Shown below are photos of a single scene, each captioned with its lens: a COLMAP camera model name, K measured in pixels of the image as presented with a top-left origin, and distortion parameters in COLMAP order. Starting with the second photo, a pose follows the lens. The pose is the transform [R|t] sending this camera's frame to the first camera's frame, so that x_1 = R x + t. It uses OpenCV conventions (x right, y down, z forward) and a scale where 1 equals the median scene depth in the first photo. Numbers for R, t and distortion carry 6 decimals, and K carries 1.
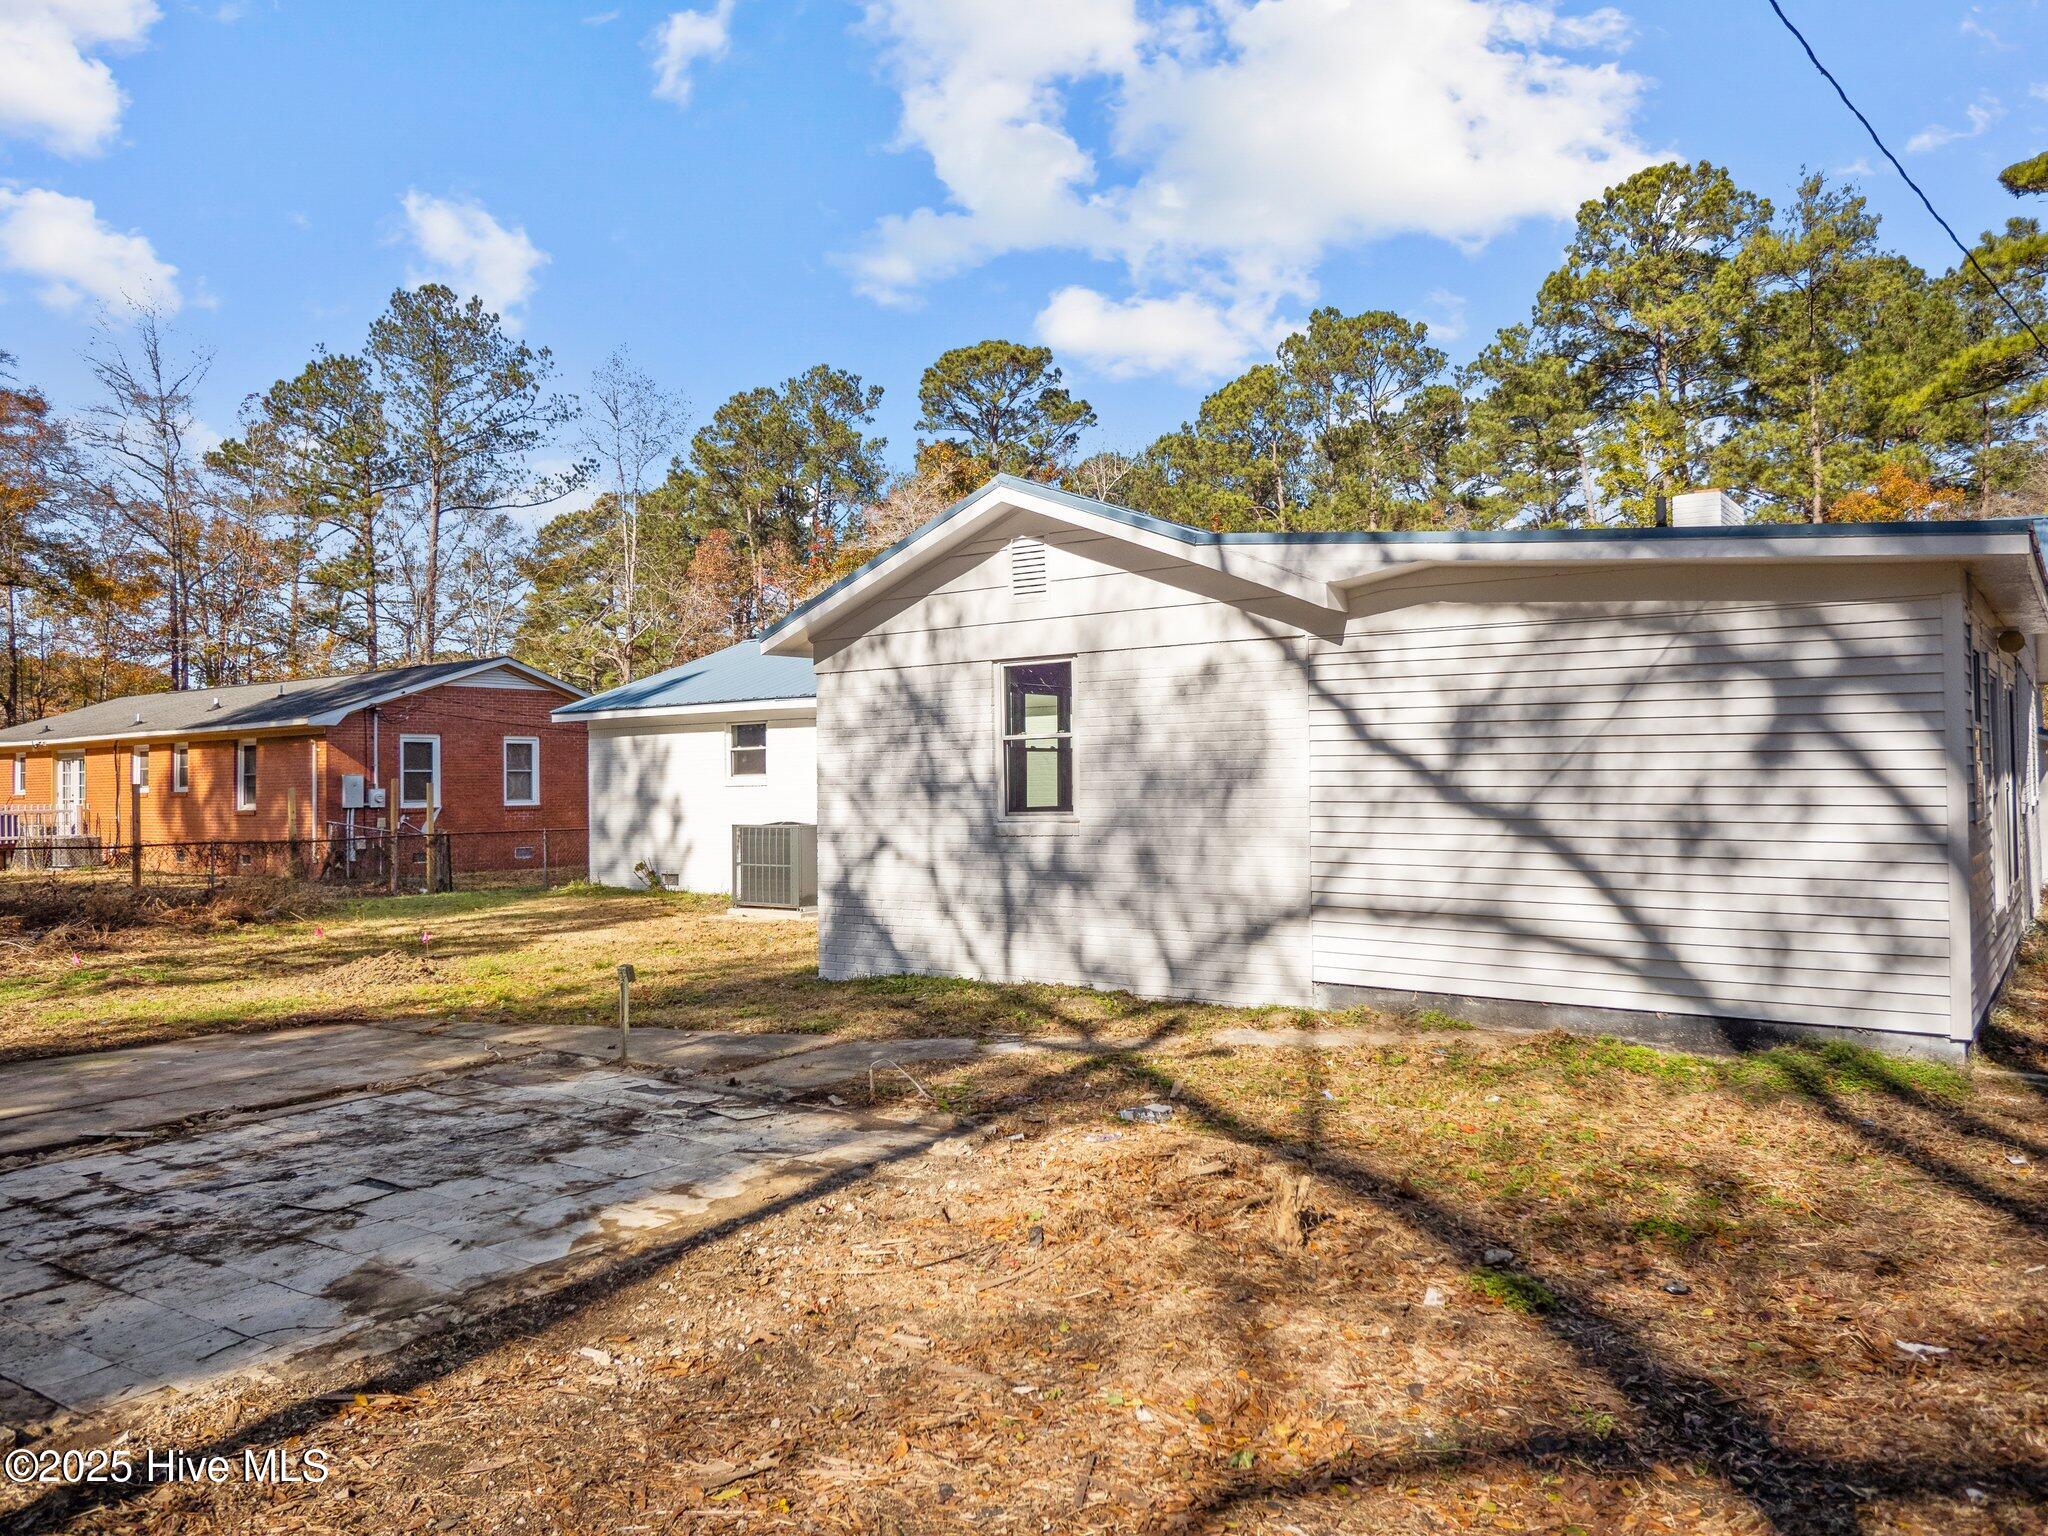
lens RADIAL K [[1503.4, 0, 1025.0], [0, 1503.4, 750.1], [0, 0, 1]] dist [-0.000948, -0.009264]
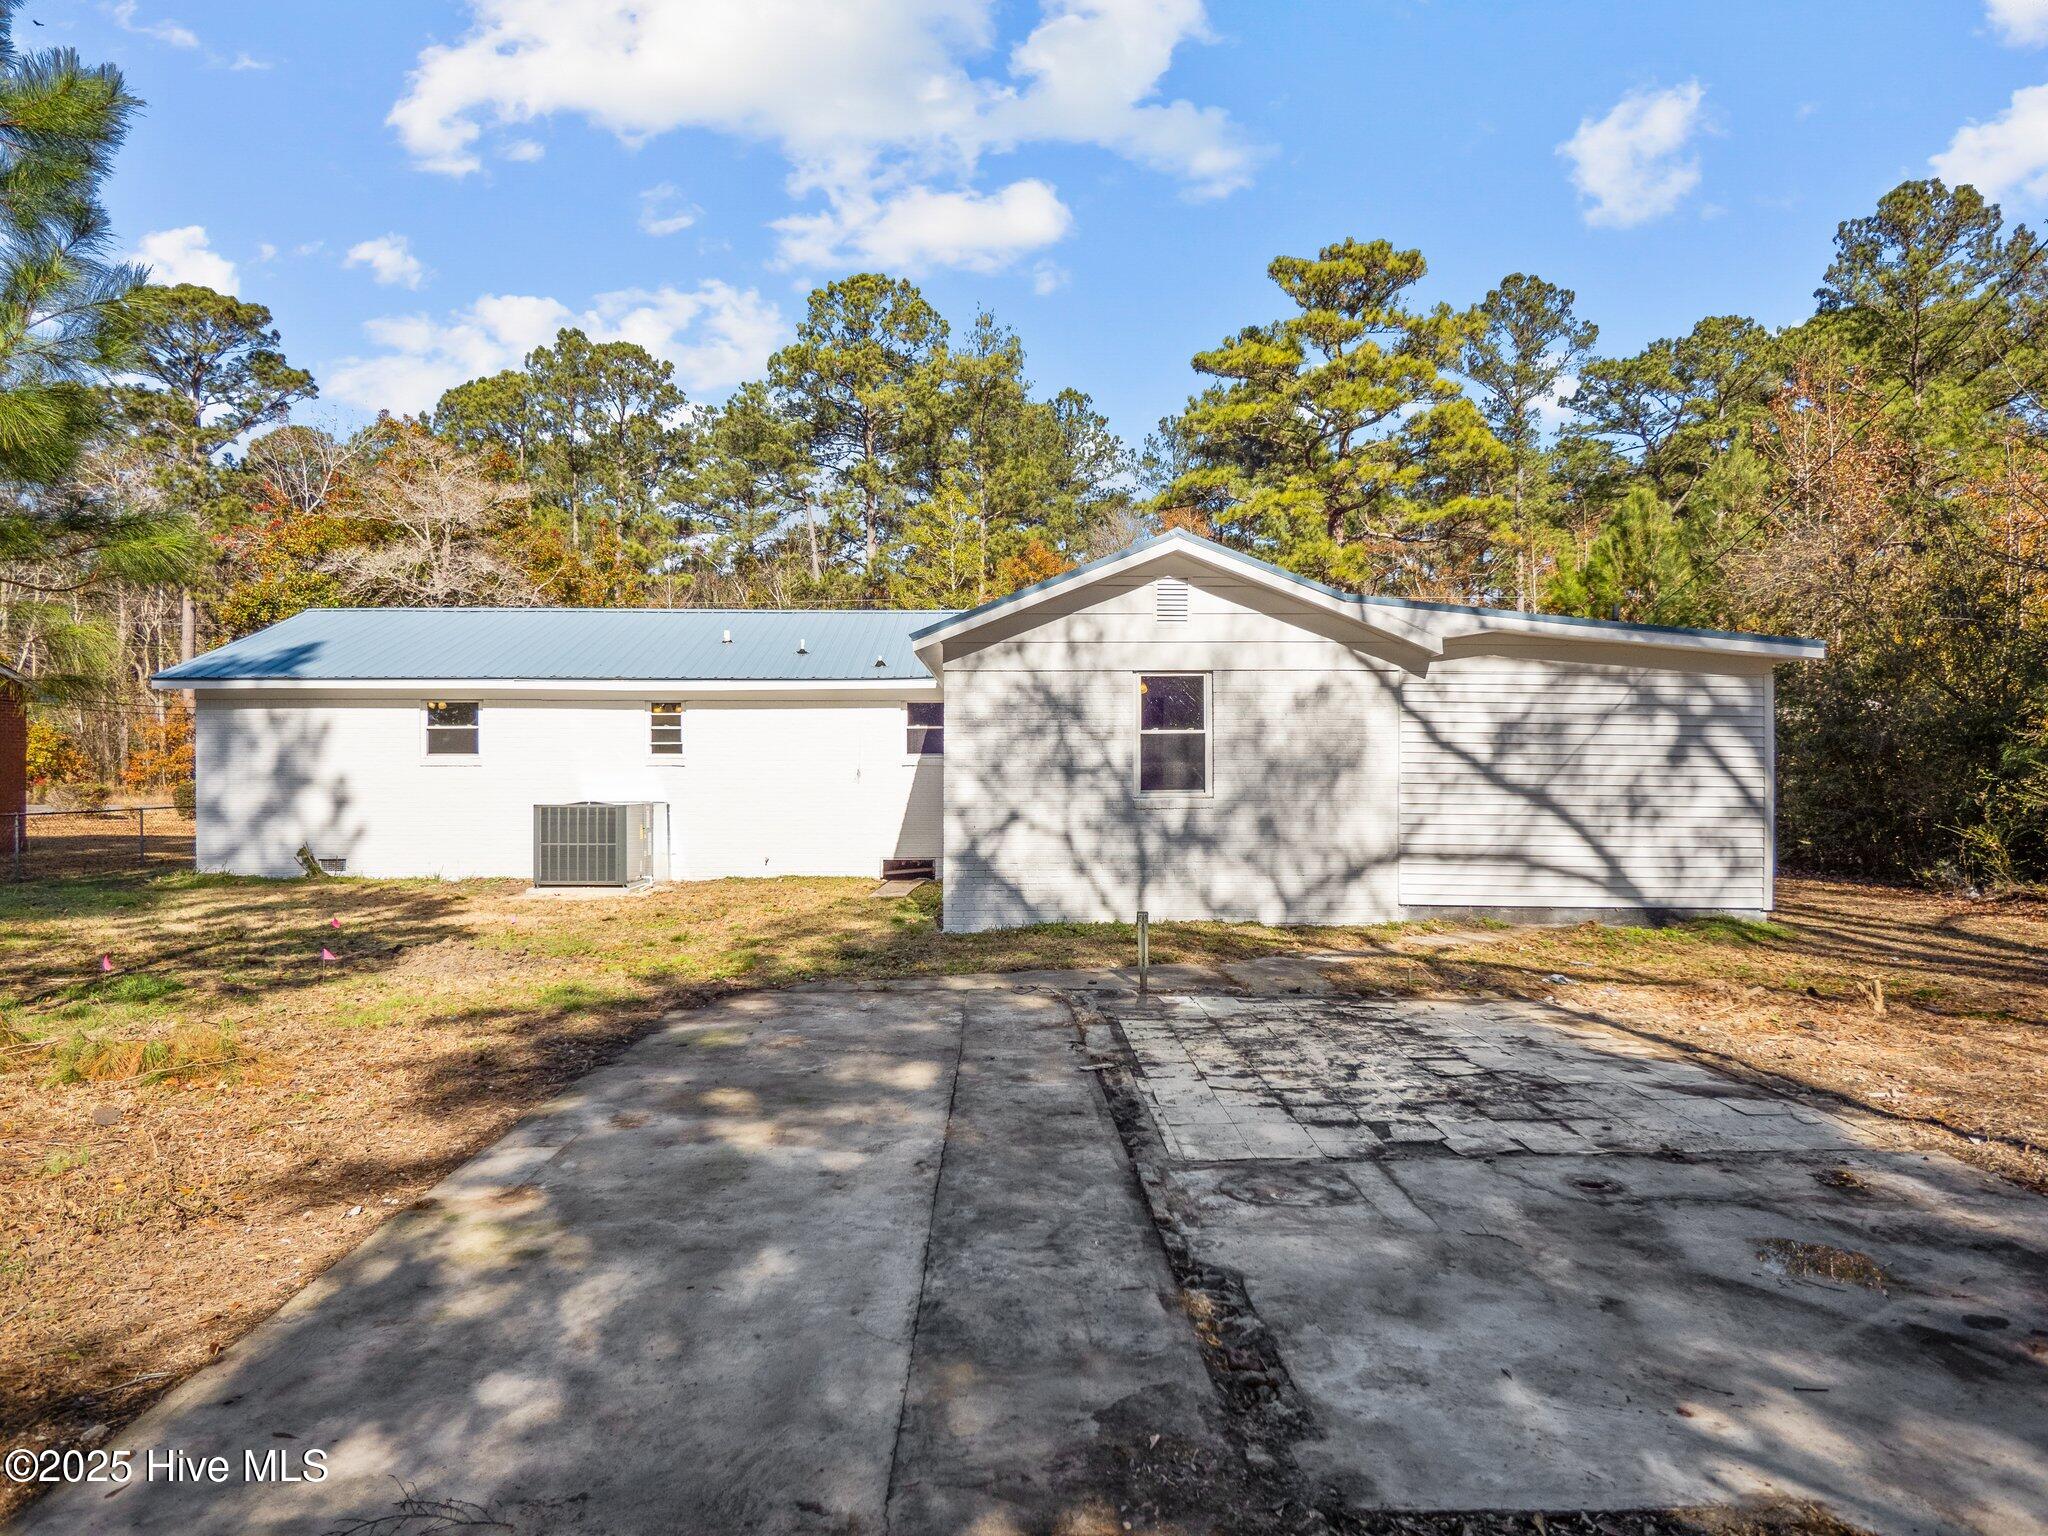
lens RADIAL K [[1348.8, 0, 1024.7], [0, 1348.8, 784.5], [0, 0, 1]] dist [0.006347, -0.002614]
pose [[0.792638, 0.005643, 0.609666, -0.846022], [-0.024672, 0.999435, 0.022825, 0.013247], [-0.609193, -0.033134, 0.792330, 0.161187]]
